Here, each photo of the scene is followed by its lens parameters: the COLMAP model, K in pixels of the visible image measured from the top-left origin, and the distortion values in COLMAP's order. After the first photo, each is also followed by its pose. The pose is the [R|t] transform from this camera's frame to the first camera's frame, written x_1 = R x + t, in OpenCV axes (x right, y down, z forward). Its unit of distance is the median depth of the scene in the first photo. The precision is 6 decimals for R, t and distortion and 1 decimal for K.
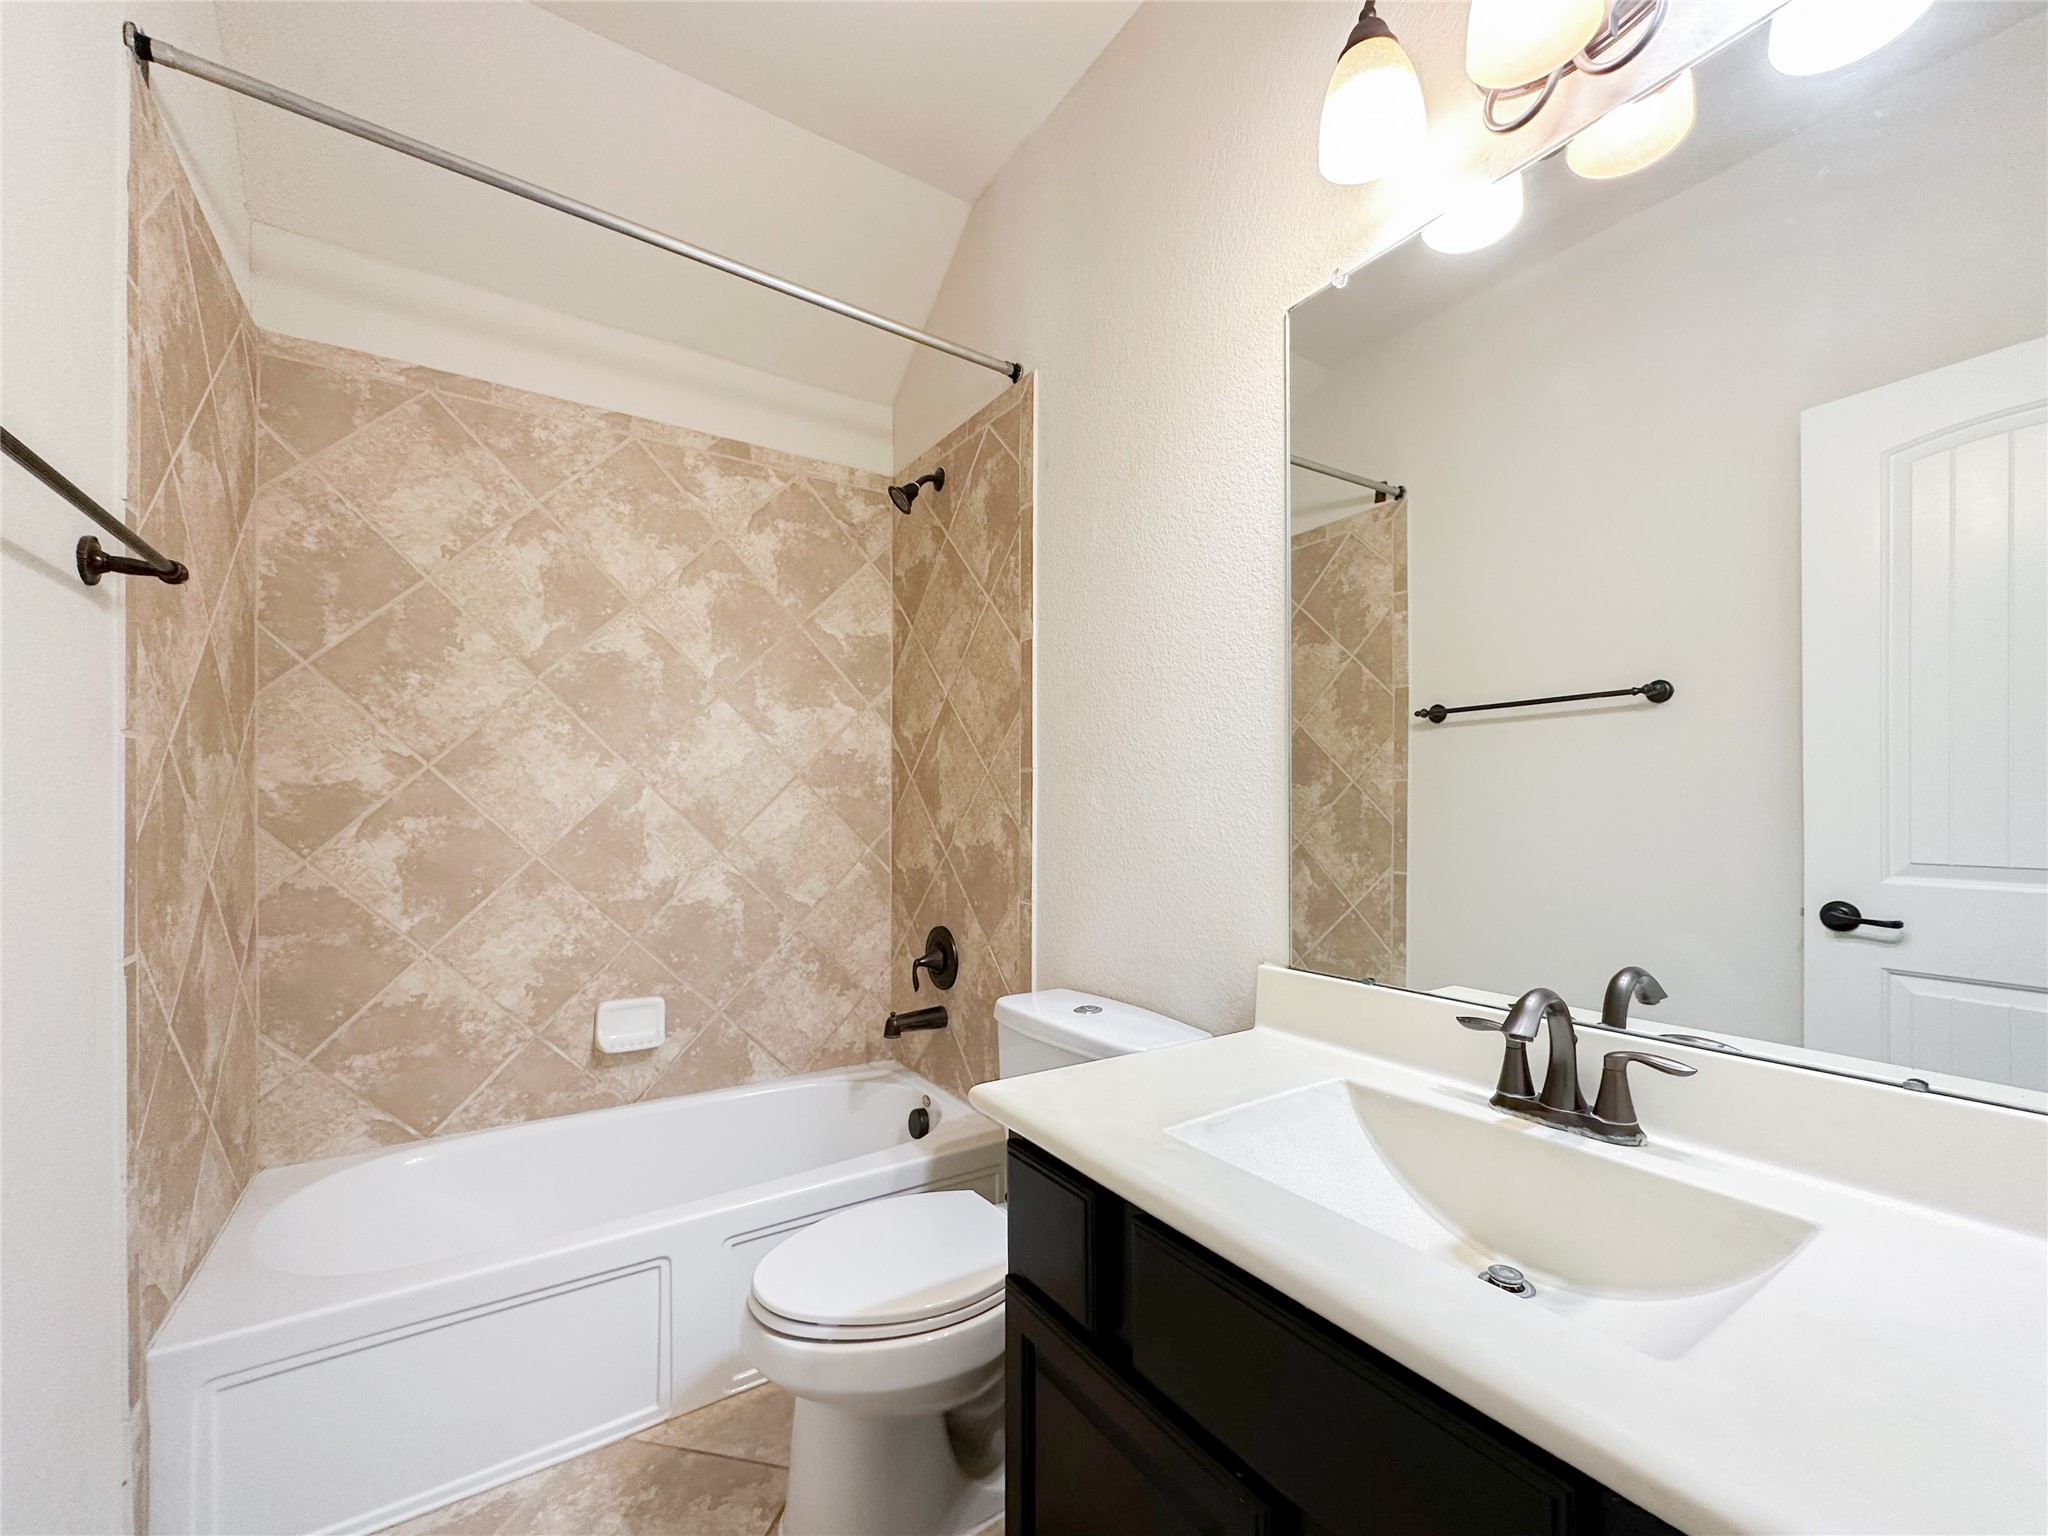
lens RADIAL K [[831.1, 0, 1021.9], [0, 831.1, 793.3], [0, 0, 1]] dist [0.001396, 0.000066]
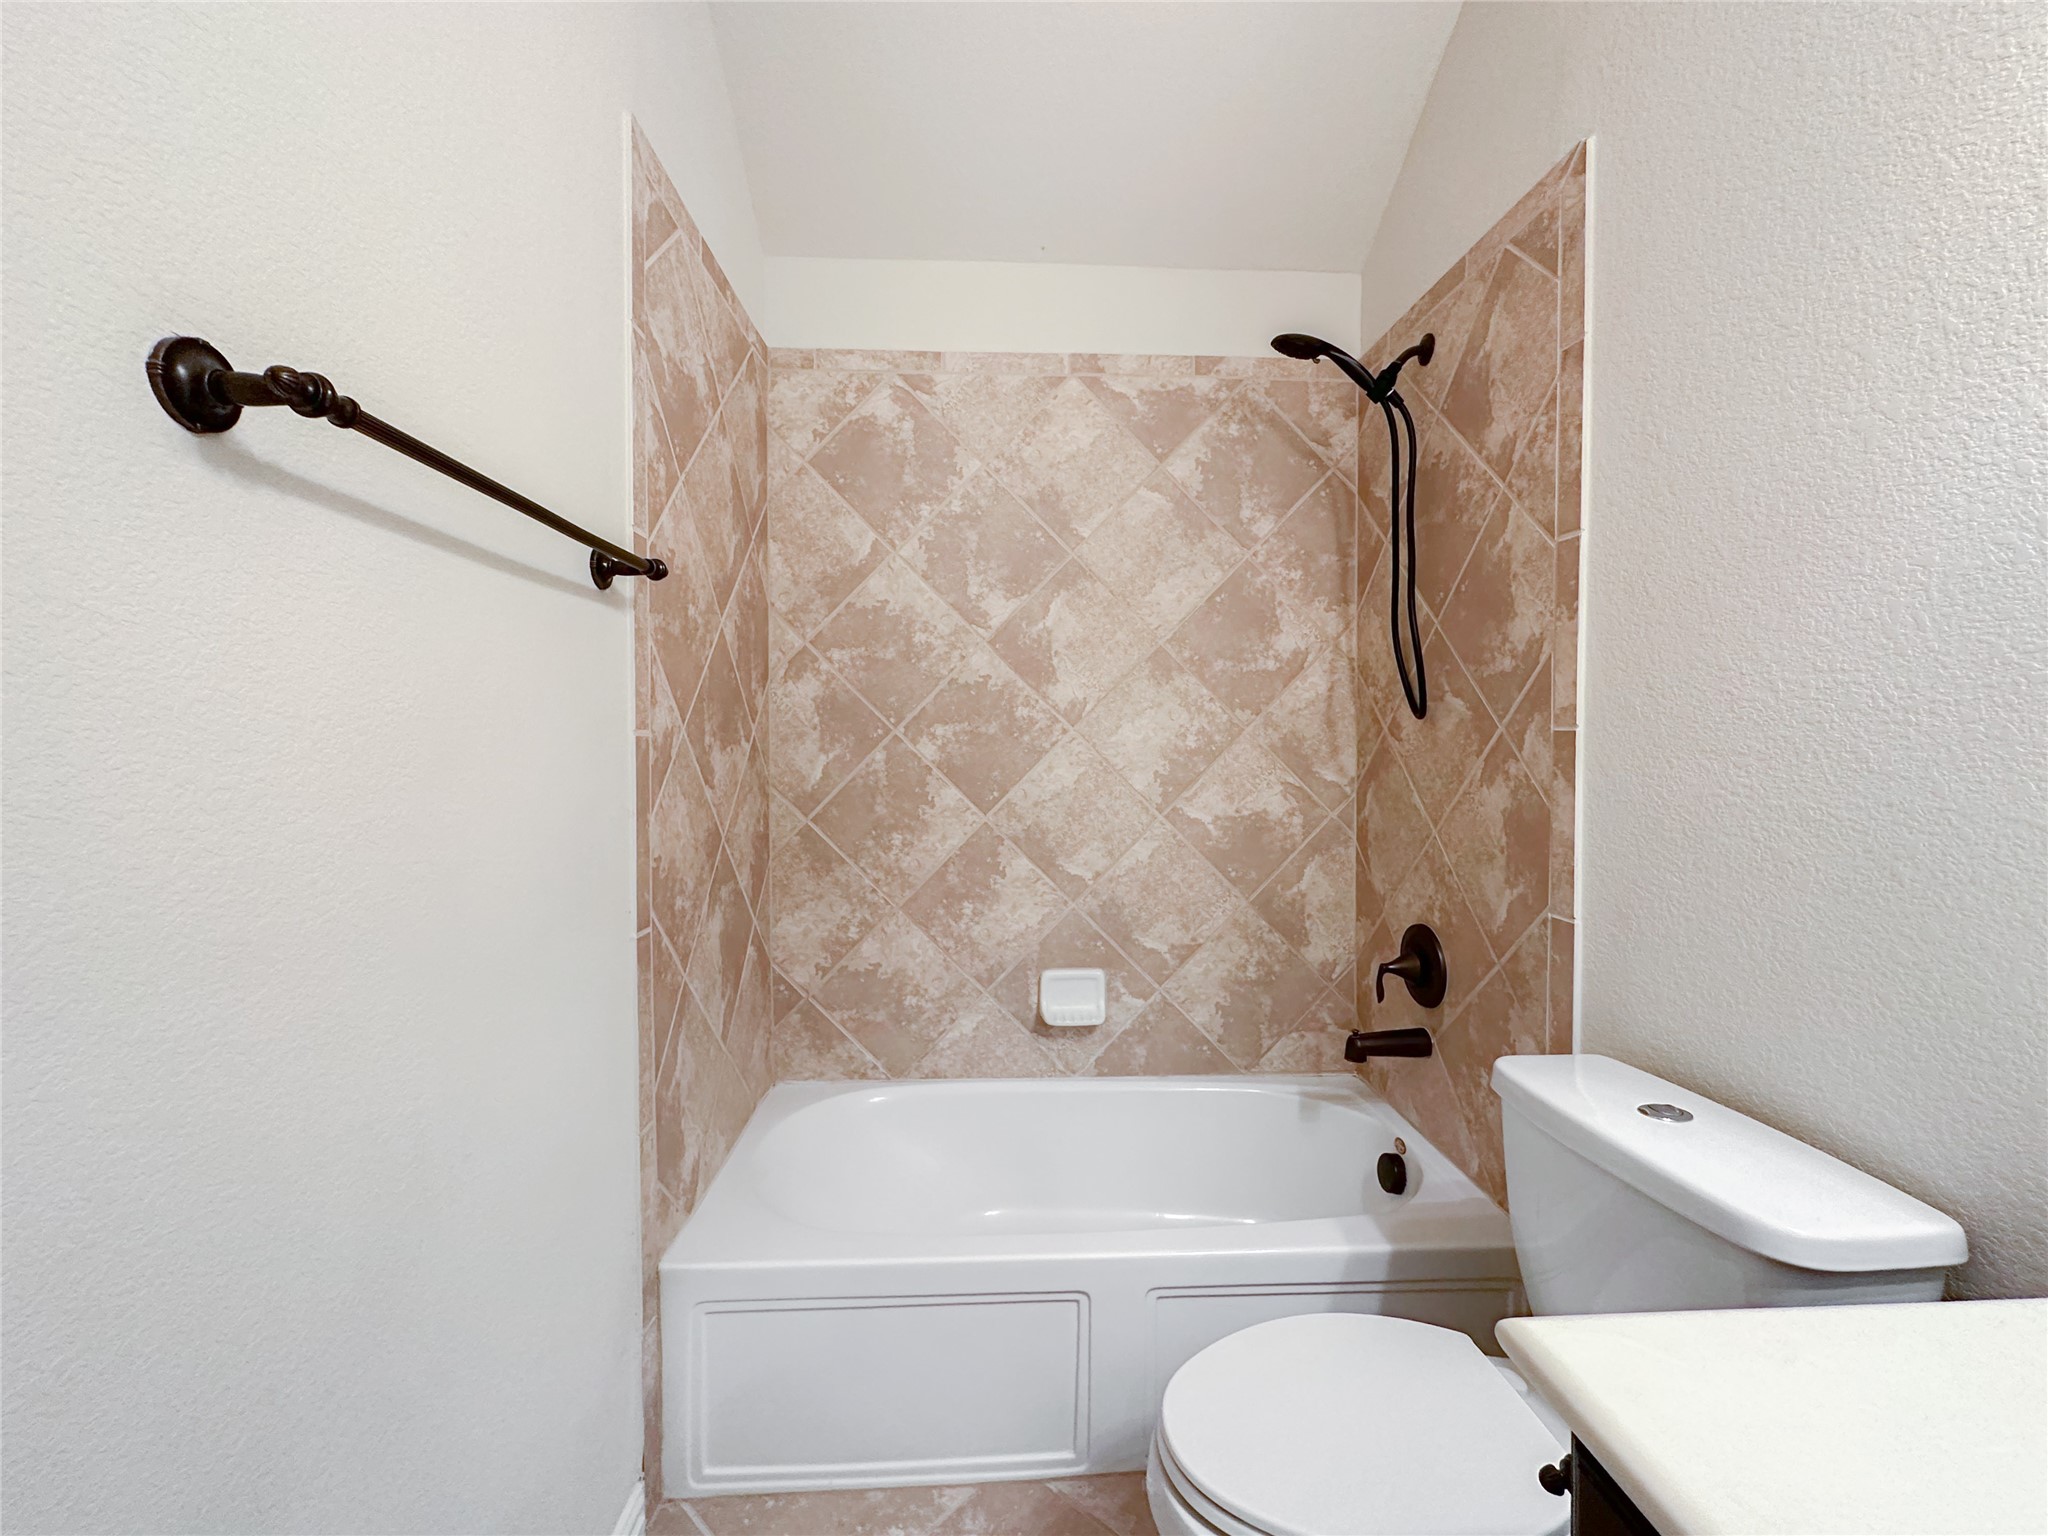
lens RADIAL K [[831.1, 0, 1021.9], [0, 831.1, 793.3], [0, 0, 1]] dist [0.001396, 0.000066]
pose [[0.860655, 0.013883, -0.509000, -0.026898], [0.011850, 0.998811, 0.047281, -0.010850], [0.509051, -0.046724, 0.859467, 0.146528]]
